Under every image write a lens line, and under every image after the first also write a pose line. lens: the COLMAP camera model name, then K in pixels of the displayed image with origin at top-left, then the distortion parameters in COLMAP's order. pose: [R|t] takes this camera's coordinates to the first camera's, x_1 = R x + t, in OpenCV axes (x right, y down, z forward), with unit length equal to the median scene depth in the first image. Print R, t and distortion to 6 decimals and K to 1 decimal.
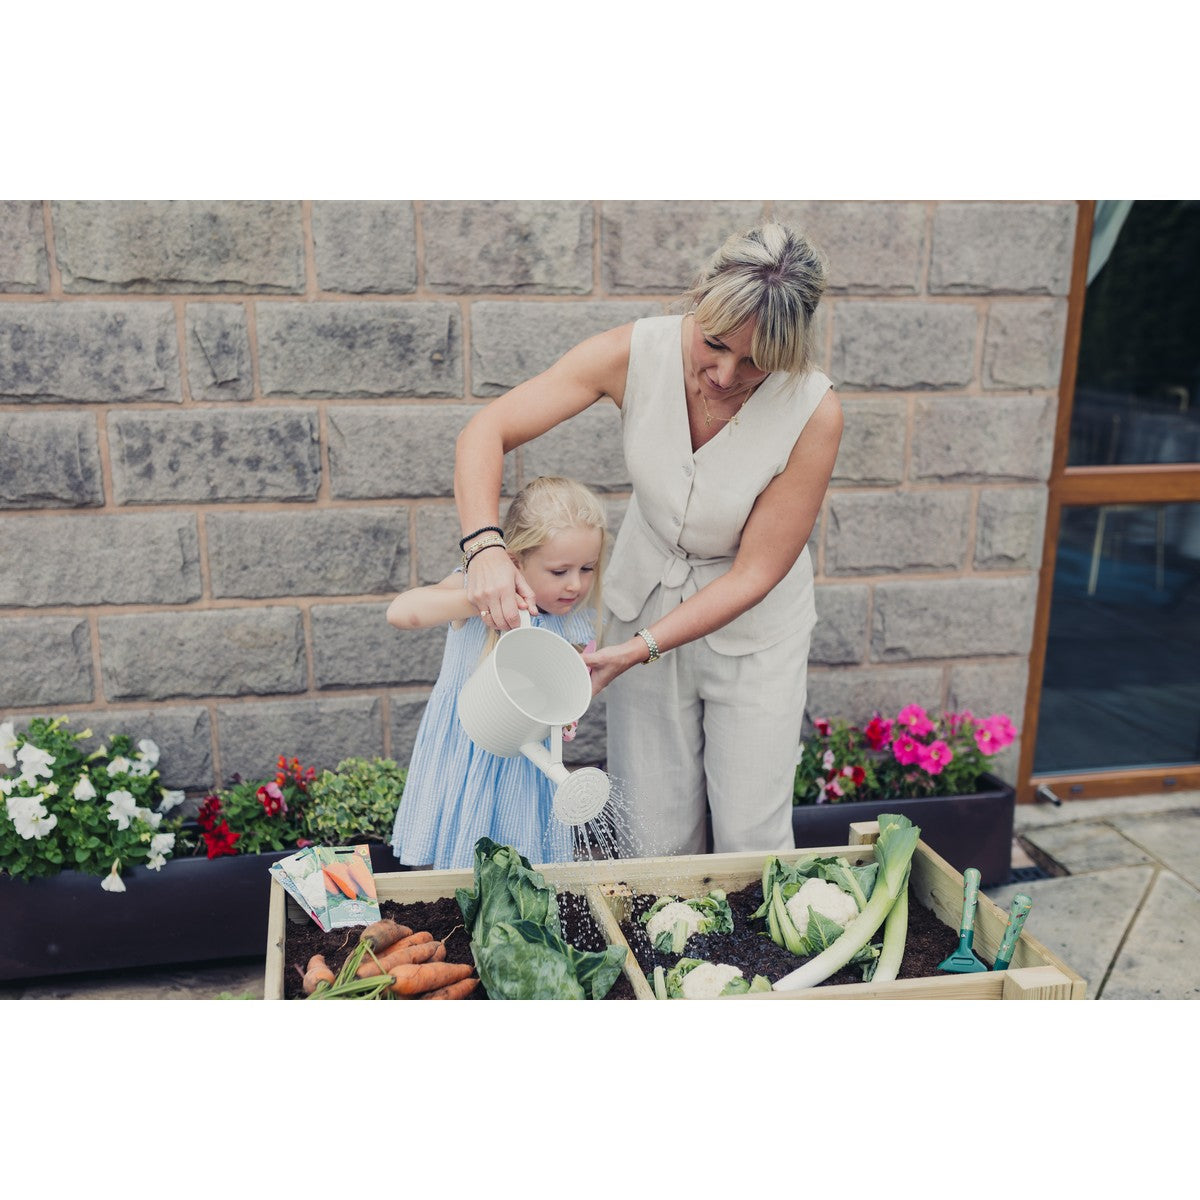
lens RADIAL K [[1242.2, 0, 552.4], [0, 1242.2, 627.1], [0, 0, 1]] dist [-0.002086, 0.009790]
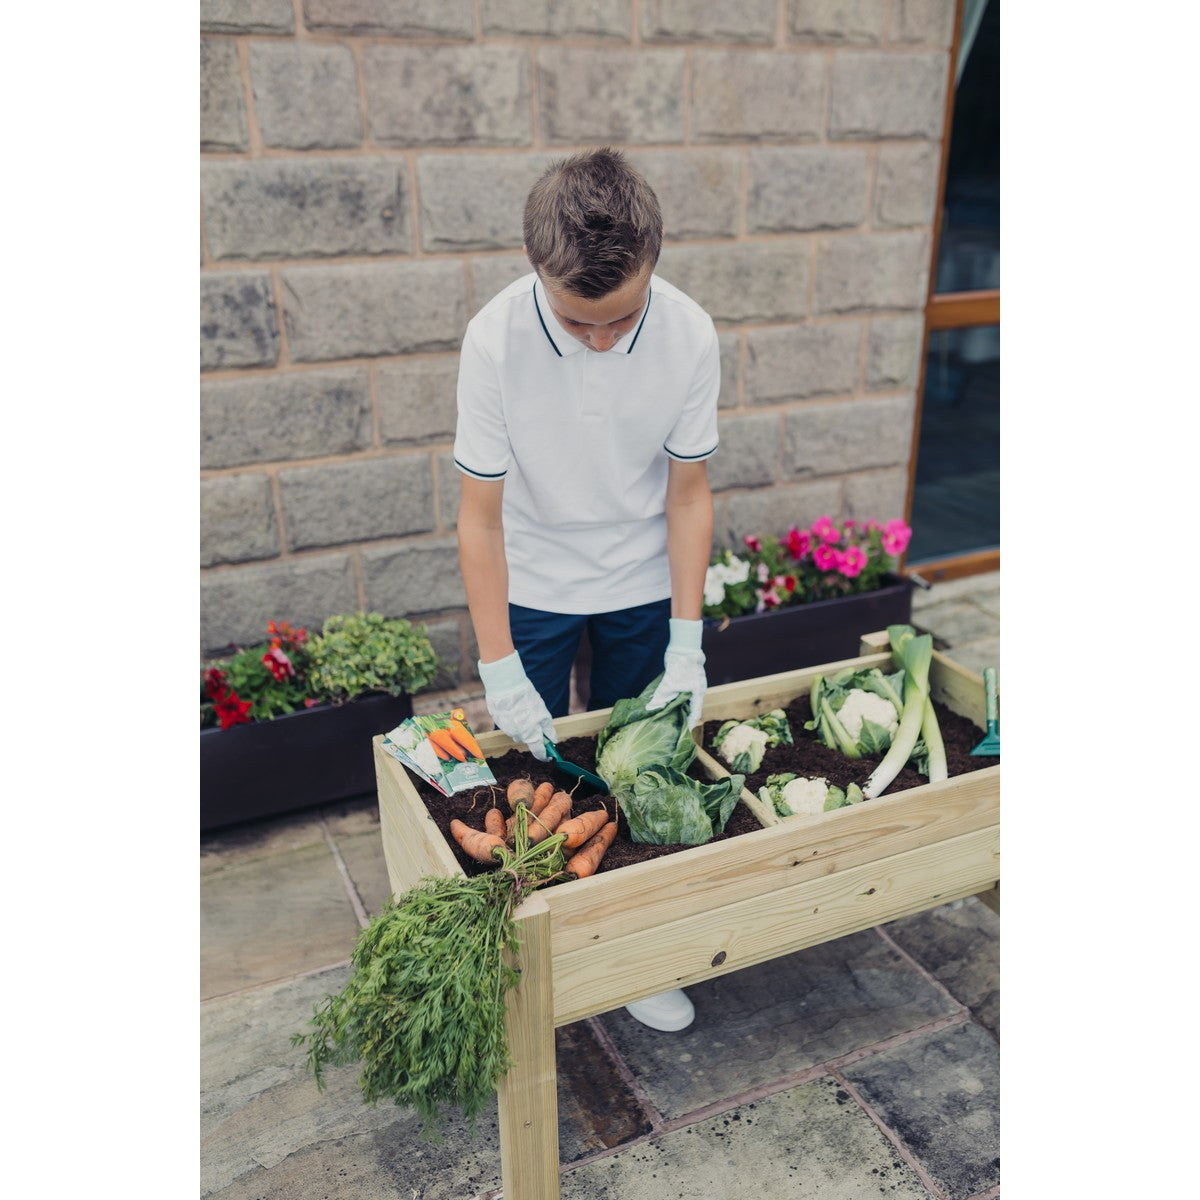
lens RADIAL K [[1138.0, 0, 608.0], [0, 1138.0, 595.2], [0, 0, 1]] dist [-0.001937, 0.007251]
pose [[0.971111, -0.099756, 0.216777, -0.148462], [0.069571, 0.987320, 0.142683, -0.031804], [-0.228262, -0.123479, 0.965738, 0.033809]]
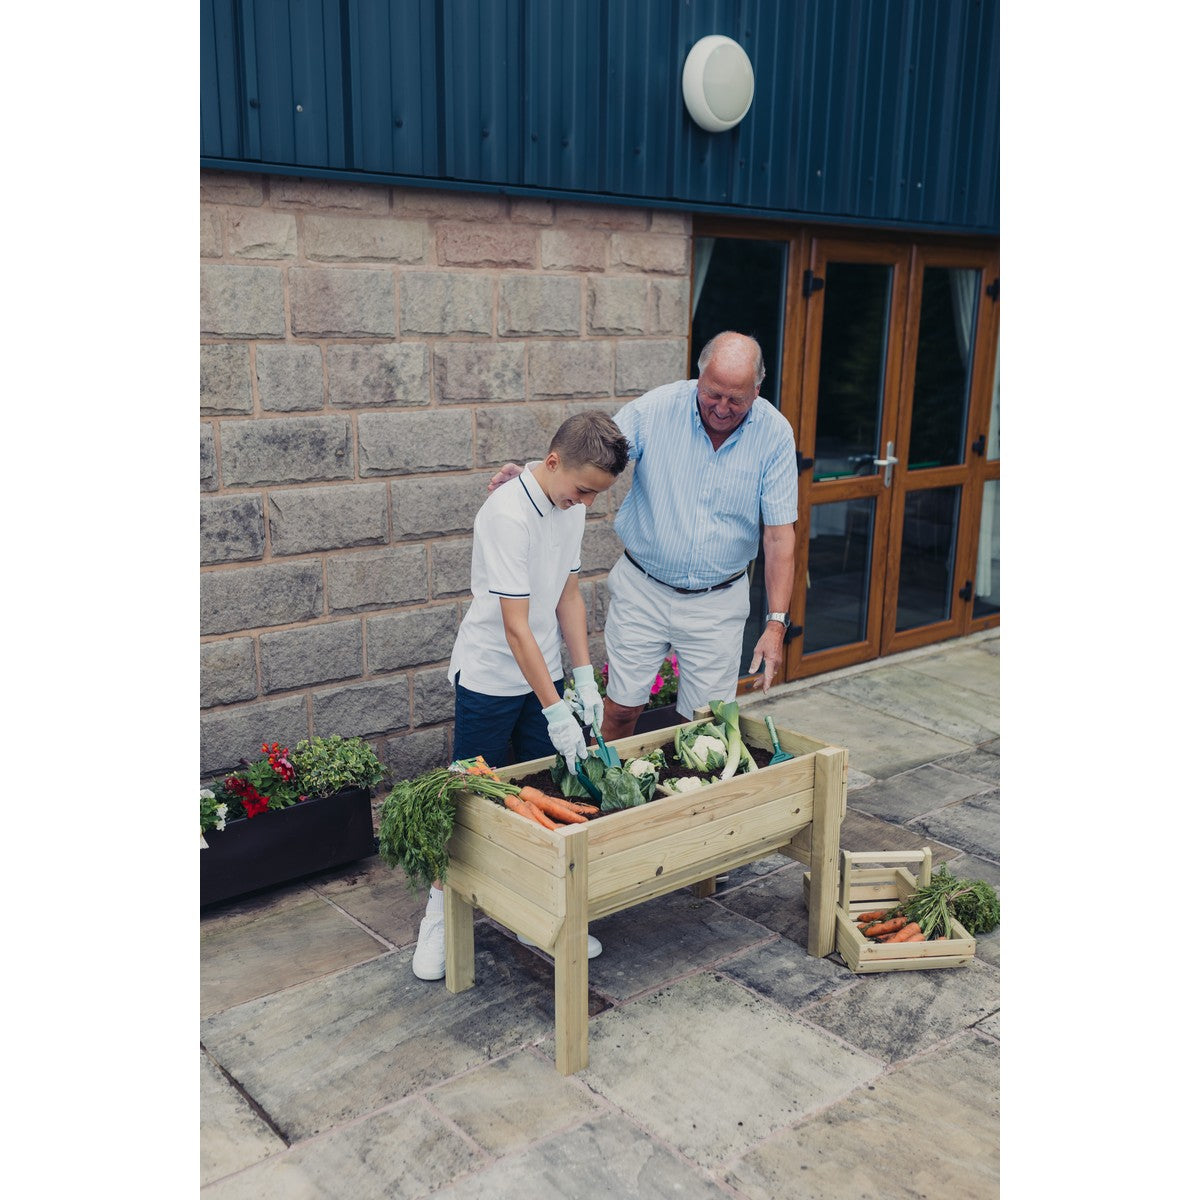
lens RADIAL K [[1211.9, 0, 584.7], [0, 1211.9, 630.8], [0, 0, 1]] dist [0.002553, 0.002130]
pose [[0.880962, -0.114532, 0.459118, -0.507677], [0.113832, 0.993068, 0.029308, -0.020421], [-0.459291, 0.026443, 0.887892, -0.373888]]
